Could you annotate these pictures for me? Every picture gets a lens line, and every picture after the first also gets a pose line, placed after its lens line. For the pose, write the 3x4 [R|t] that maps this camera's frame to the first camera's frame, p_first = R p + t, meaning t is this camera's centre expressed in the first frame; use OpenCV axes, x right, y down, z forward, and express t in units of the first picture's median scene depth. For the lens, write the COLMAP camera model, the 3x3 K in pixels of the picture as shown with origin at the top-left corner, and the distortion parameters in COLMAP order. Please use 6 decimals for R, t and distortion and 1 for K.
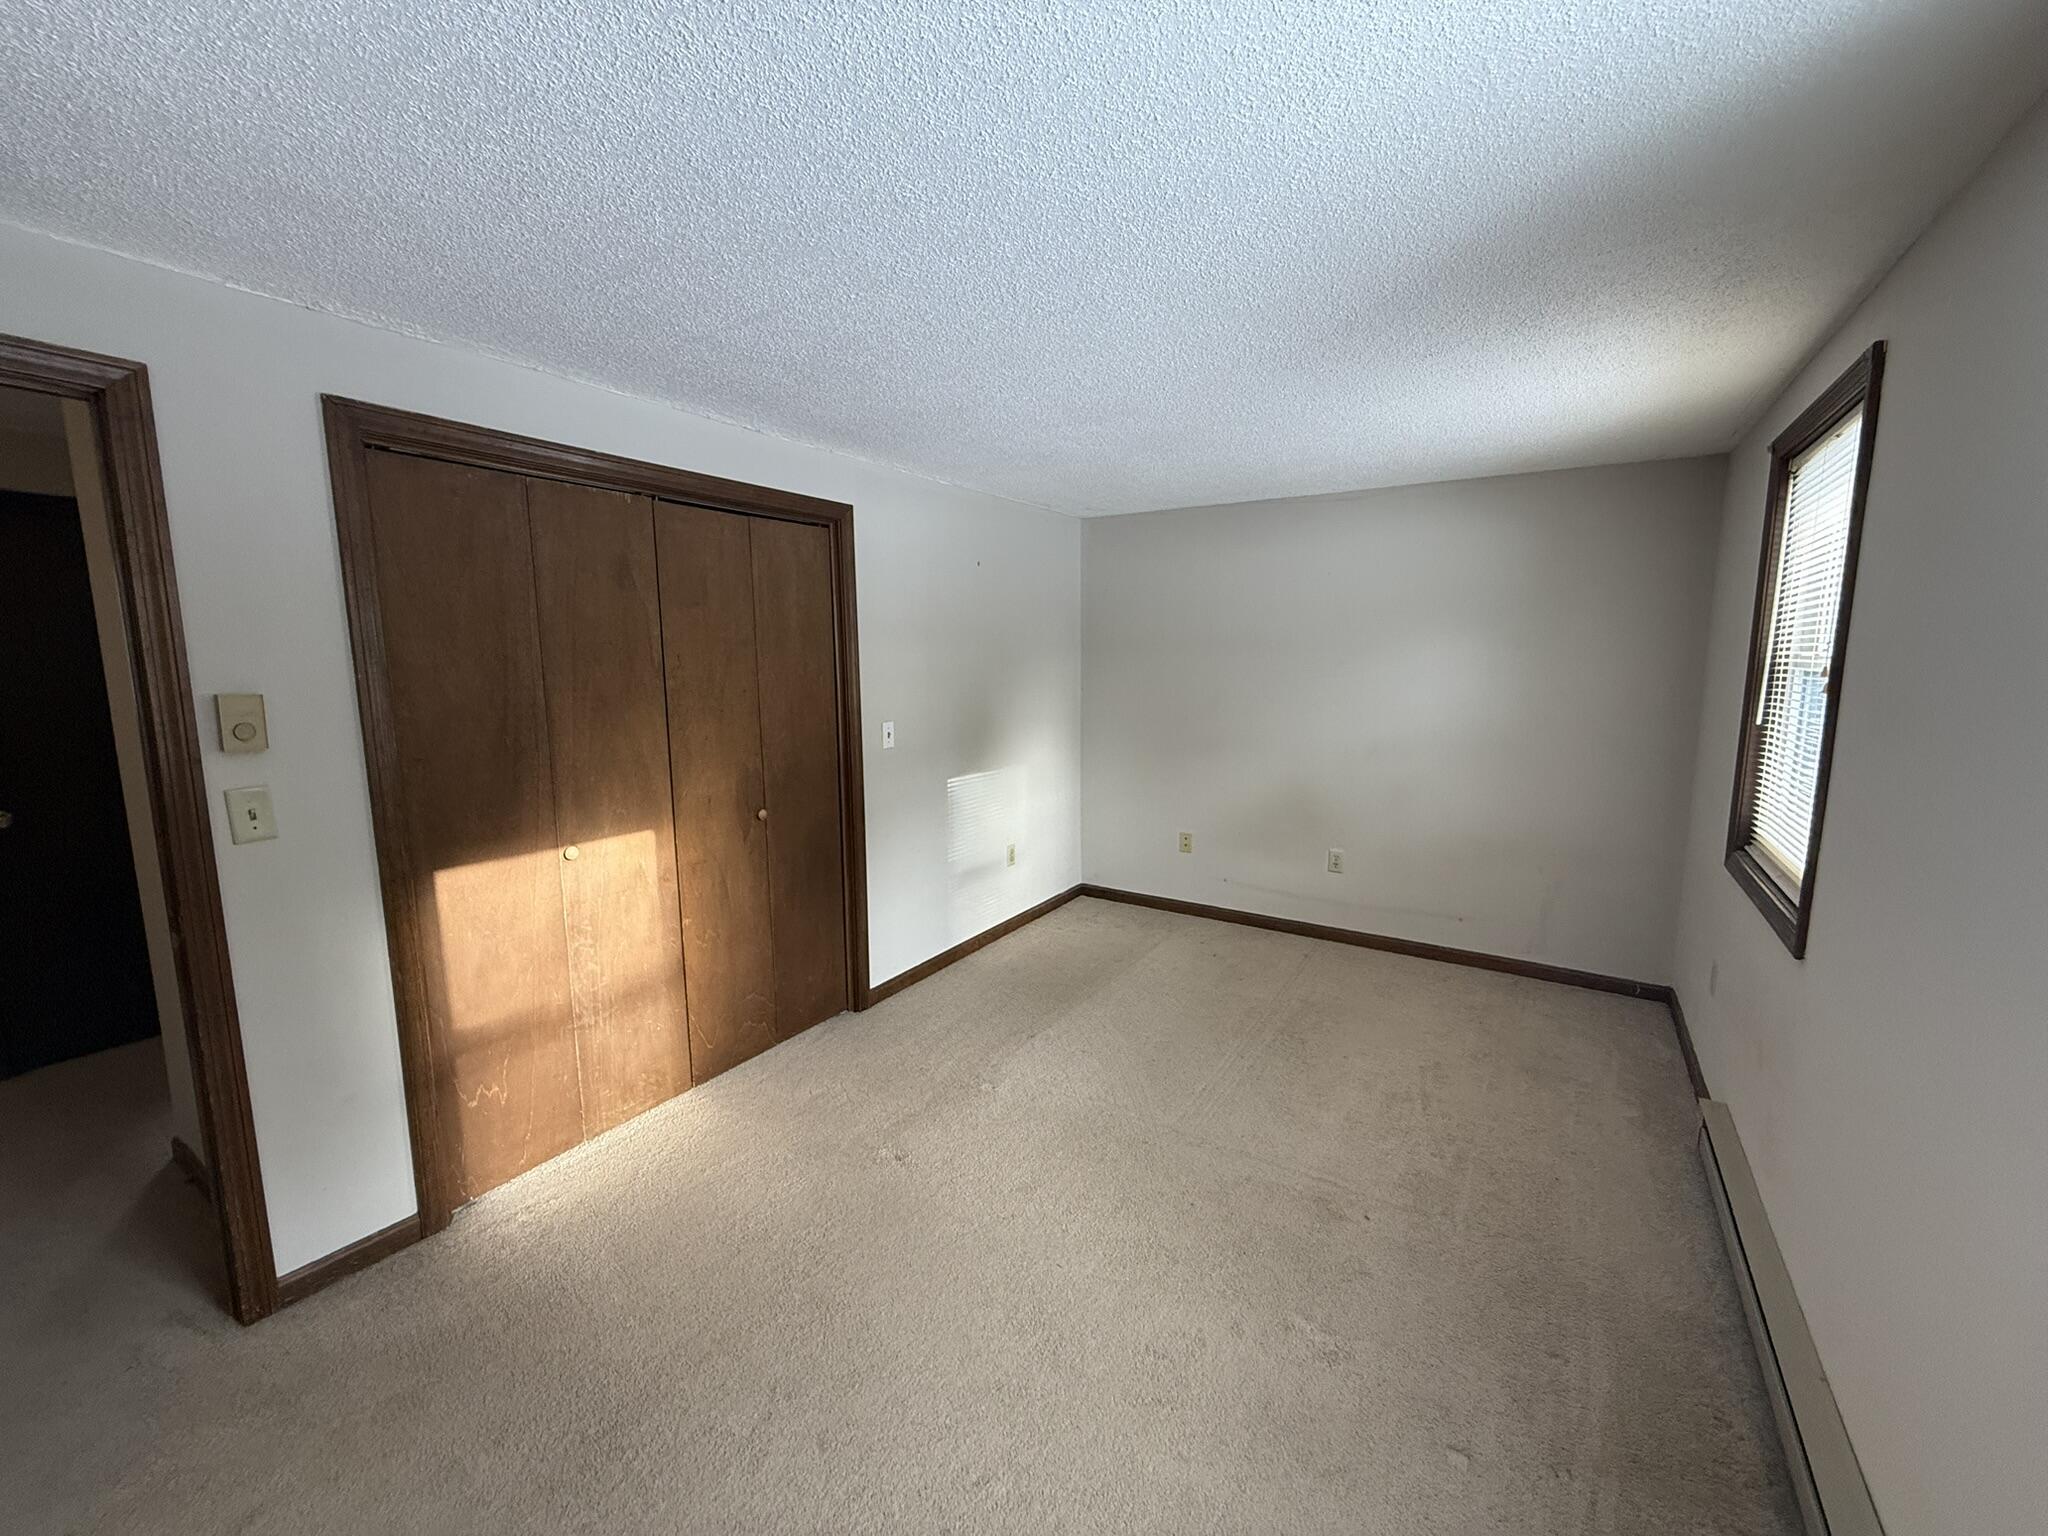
lens RADIAL K [[815.8, 0, 1011.7], [0, 815.8, 780.2], [0, 0, 1]] dist [0.001592, -0.000193]
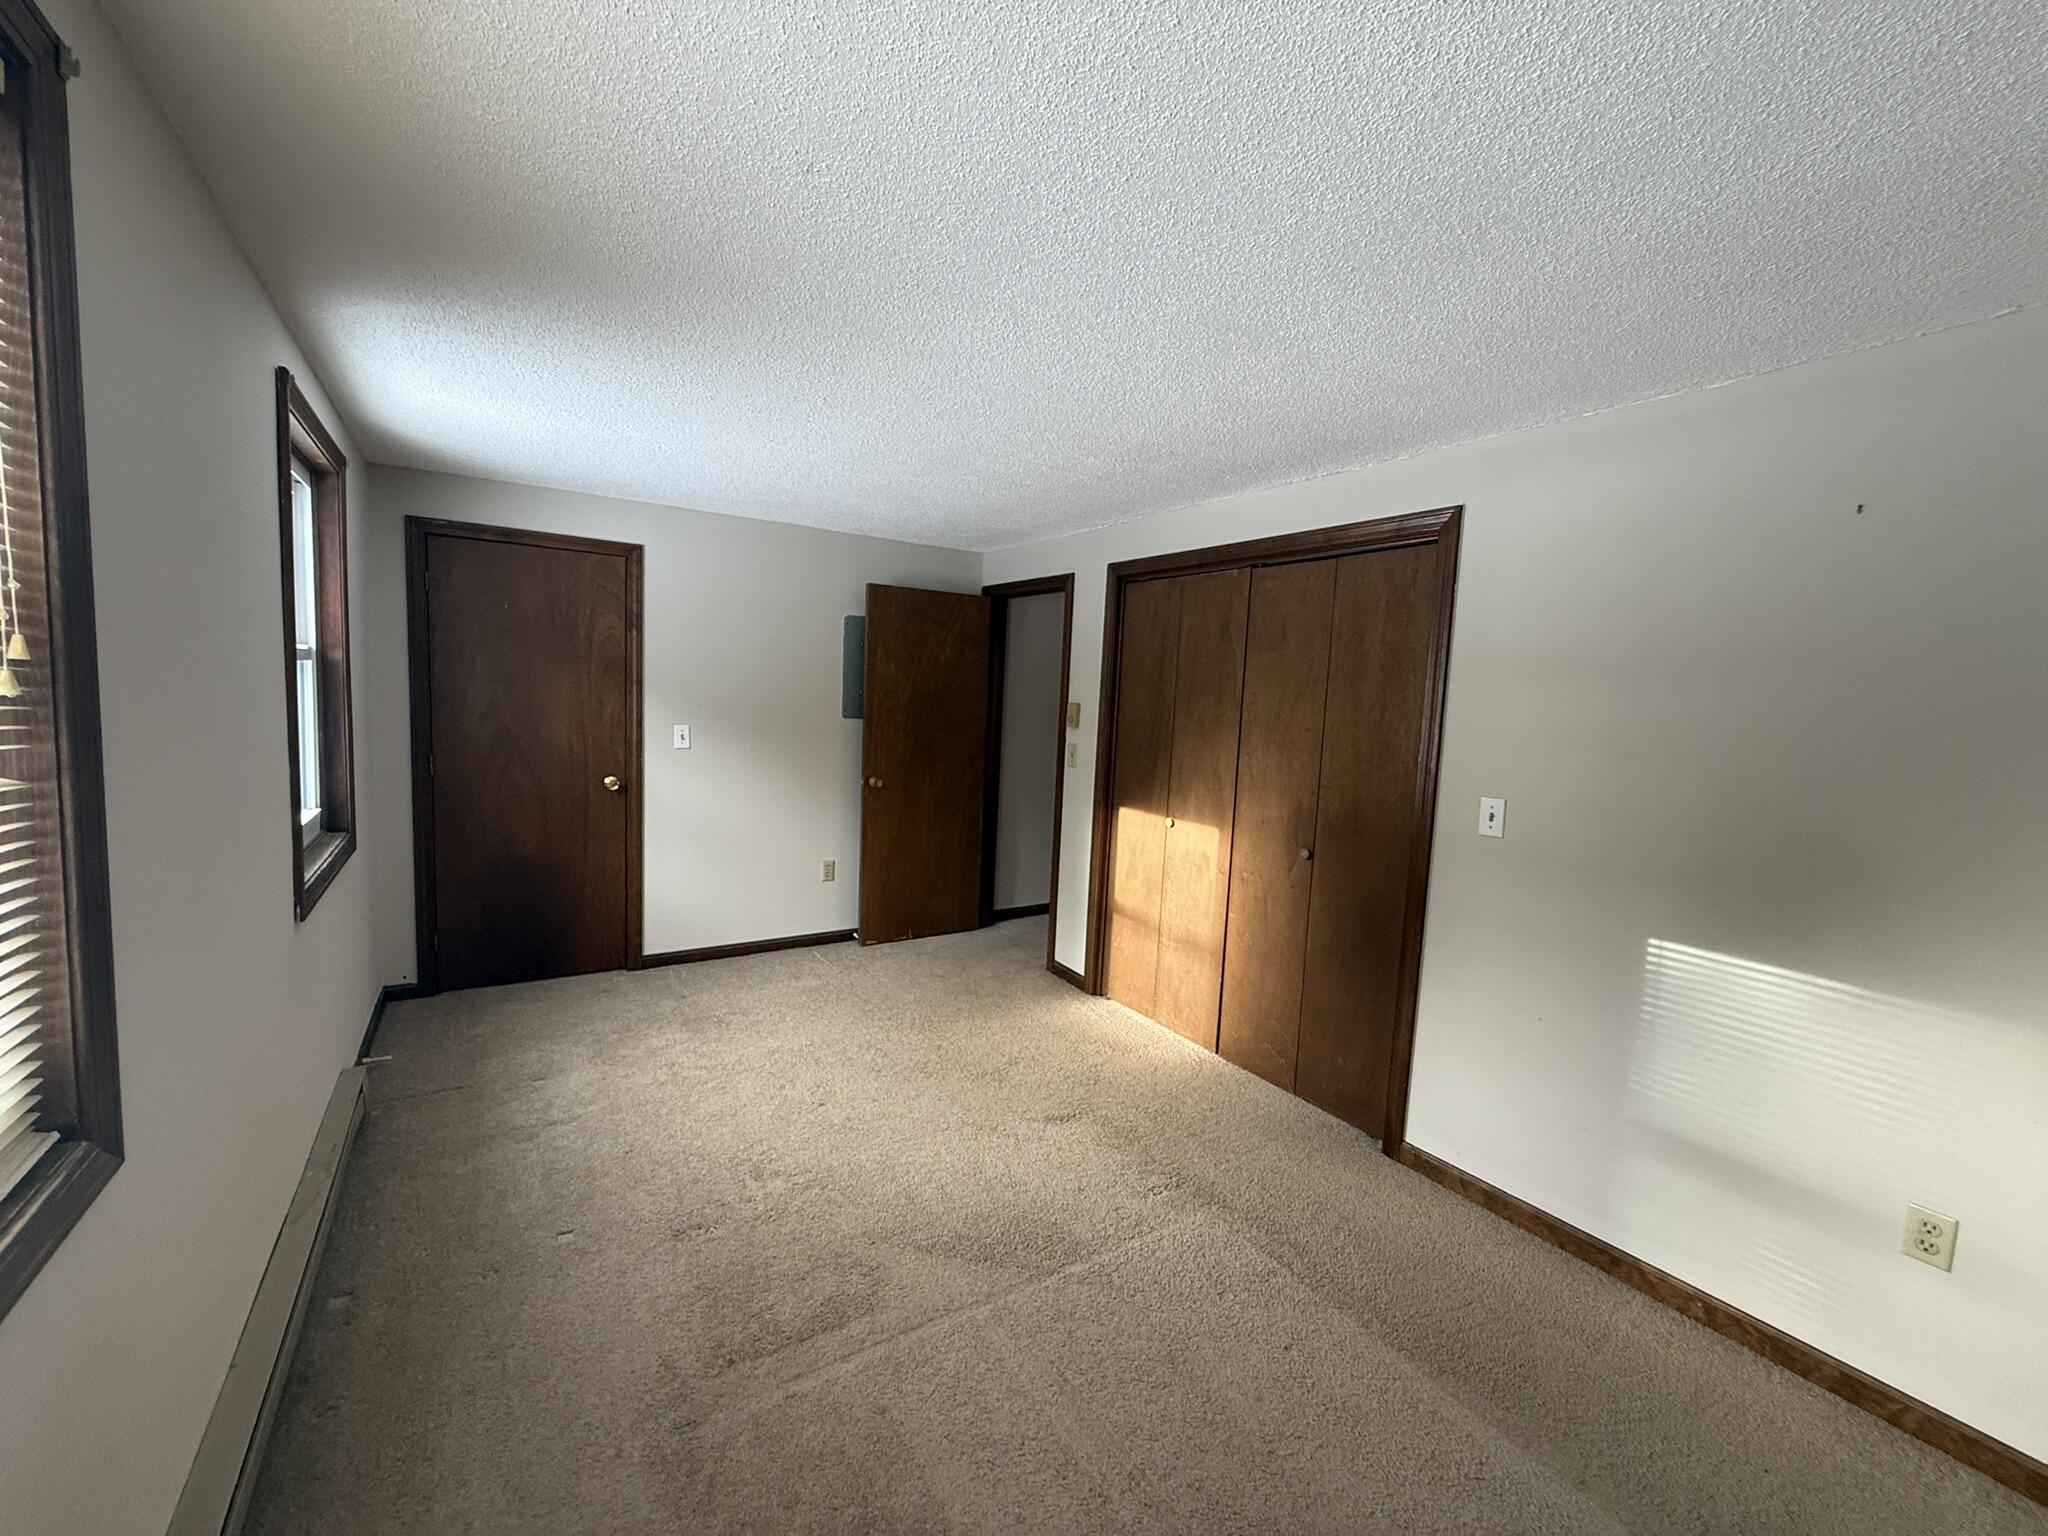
lens RADIAL K [[815.8, 0, 1021.0], [0, 815.8, 758.7], [0, 0, 1]] dist [0.001592, -0.000193]
pose [[-0.401467, 0.071199, -0.913102, 0.826367], [-0.171649, 0.973459, 0.151375, -0.182663], [0.899645, 0.217505, -0.378591, 1.173106]]
